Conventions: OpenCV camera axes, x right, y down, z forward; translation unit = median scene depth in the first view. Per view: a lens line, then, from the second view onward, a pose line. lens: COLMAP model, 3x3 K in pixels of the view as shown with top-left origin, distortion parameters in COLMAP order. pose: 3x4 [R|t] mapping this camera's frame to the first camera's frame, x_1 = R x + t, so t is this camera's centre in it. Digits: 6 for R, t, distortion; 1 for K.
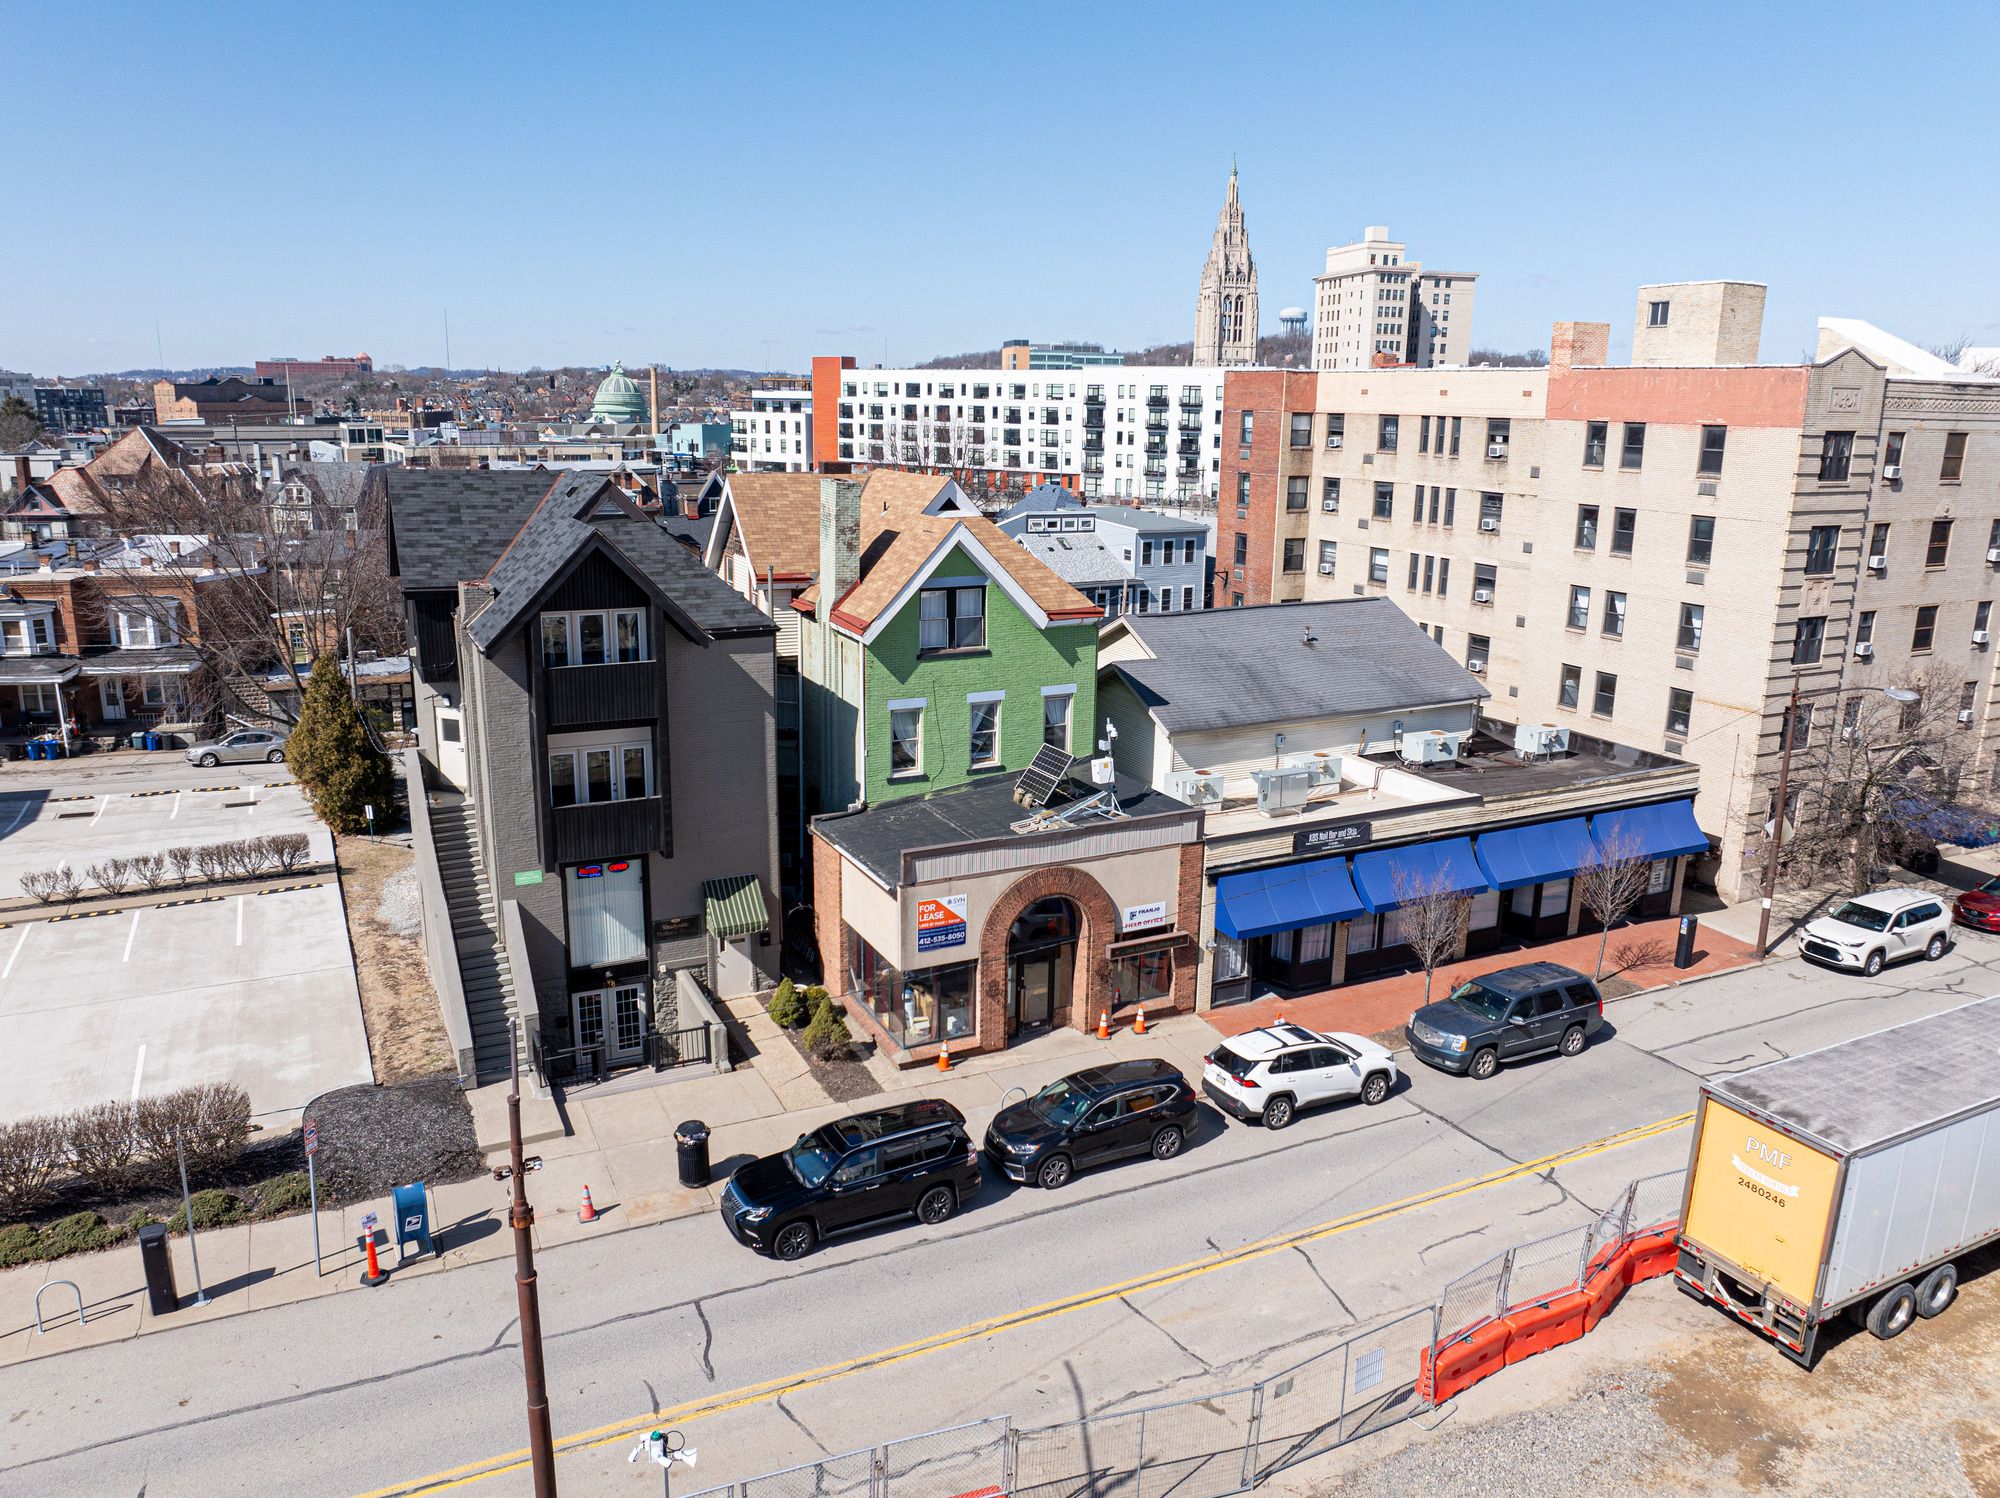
lens RADIAL K [[1404.7, 0, 1001.7], [0, 1404.7, 744.9], [0, 0, 1]] dist [-0.020759, -0.001559]
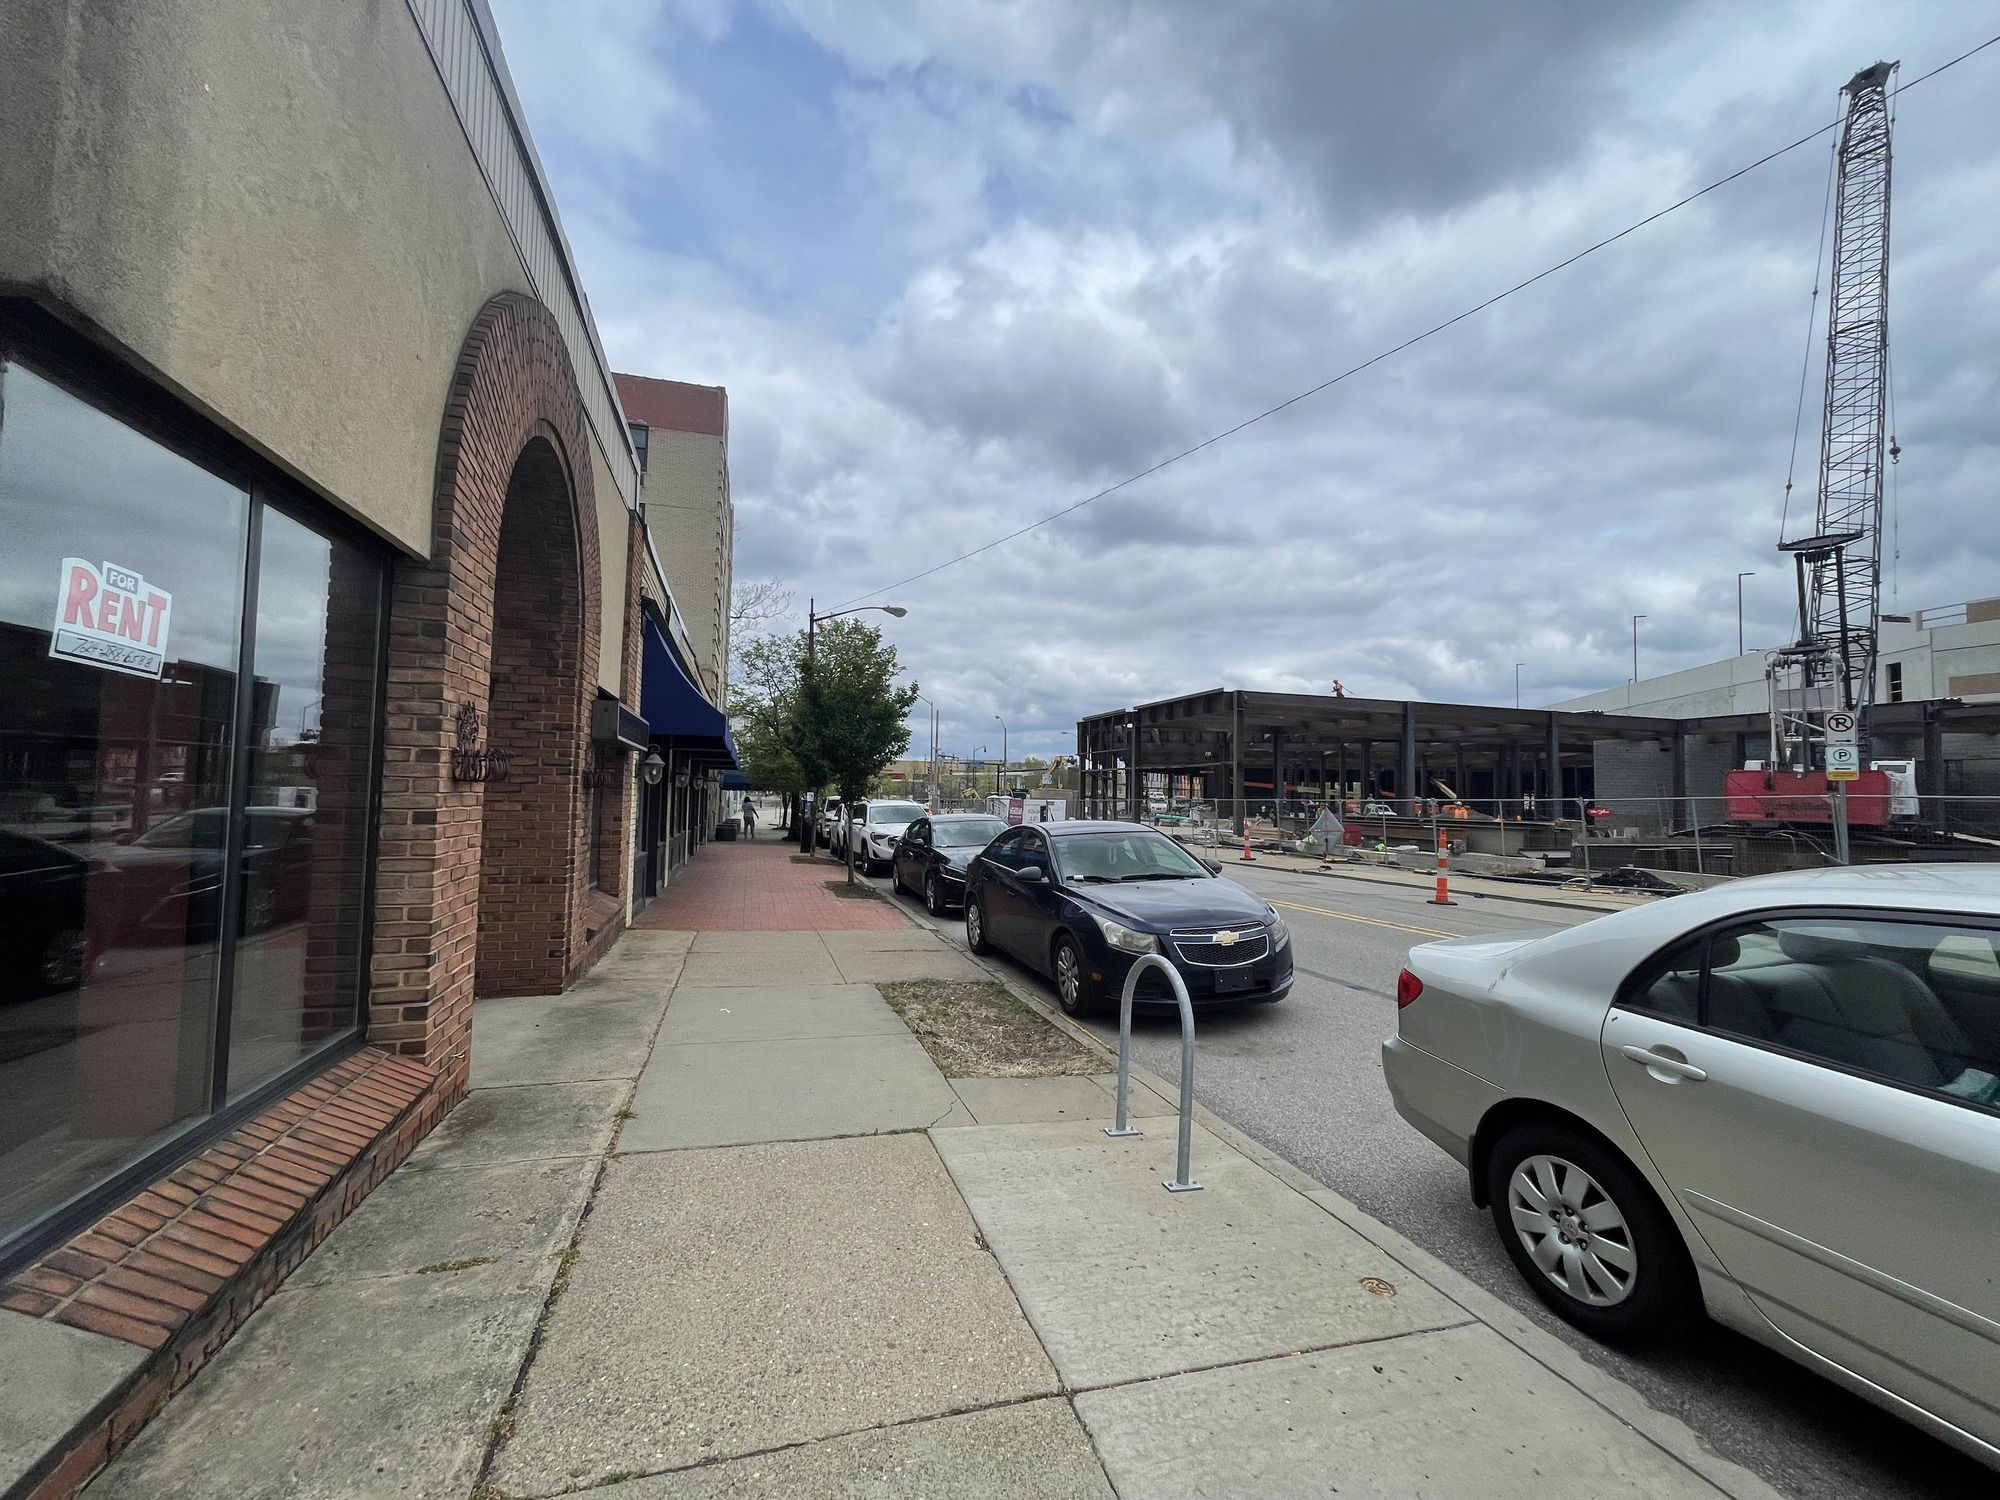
lens RADIAL K [[805.1, 0, 1006.4], [0, 805.1, 756.3], [0, 0, 1]] dist [-0.010966, 0.004404]
pose [[0.151527, 0.036892, 0.987764, -0.079846], [0.224658, 0.971865, -0.070761, 0.149394], [-0.962584, 0.232631, 0.138975, 0.682167]]
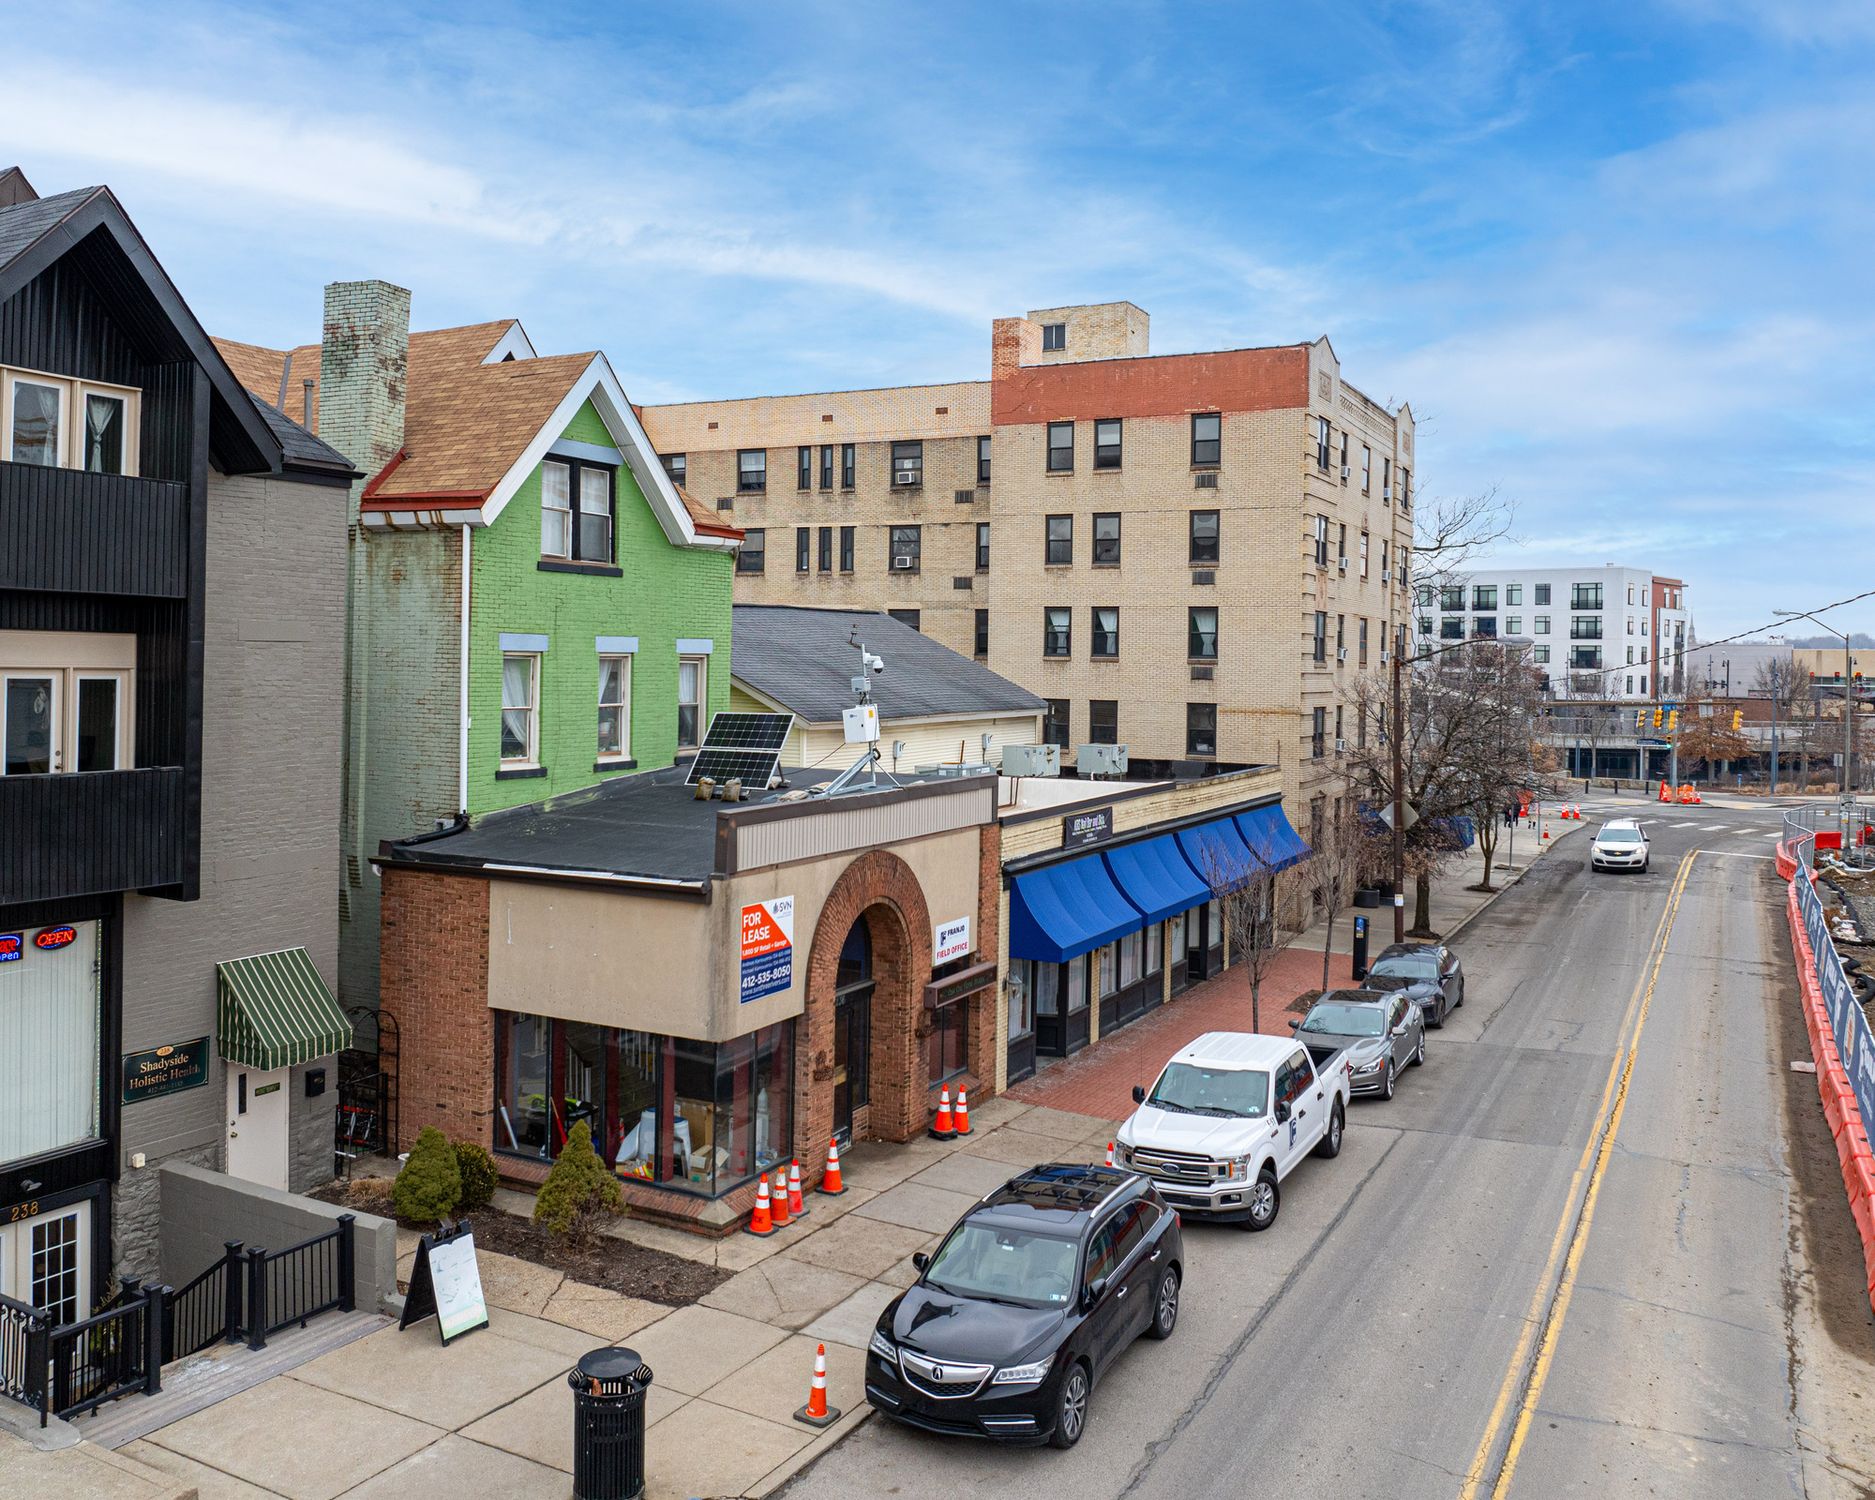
lens RADIAL K [[1583.2, 0, 889.2], [0, 1583.2, 656.0], [0, 0, 1]] dist [-0.025395, -0.007196]
pose [[0.818594, 0.001249, 0.574371, -0.268120], [0.133453, 0.972217, -0.192312, 0.103121], [-0.558653, 0.234077, 0.795685, 0.318535]]
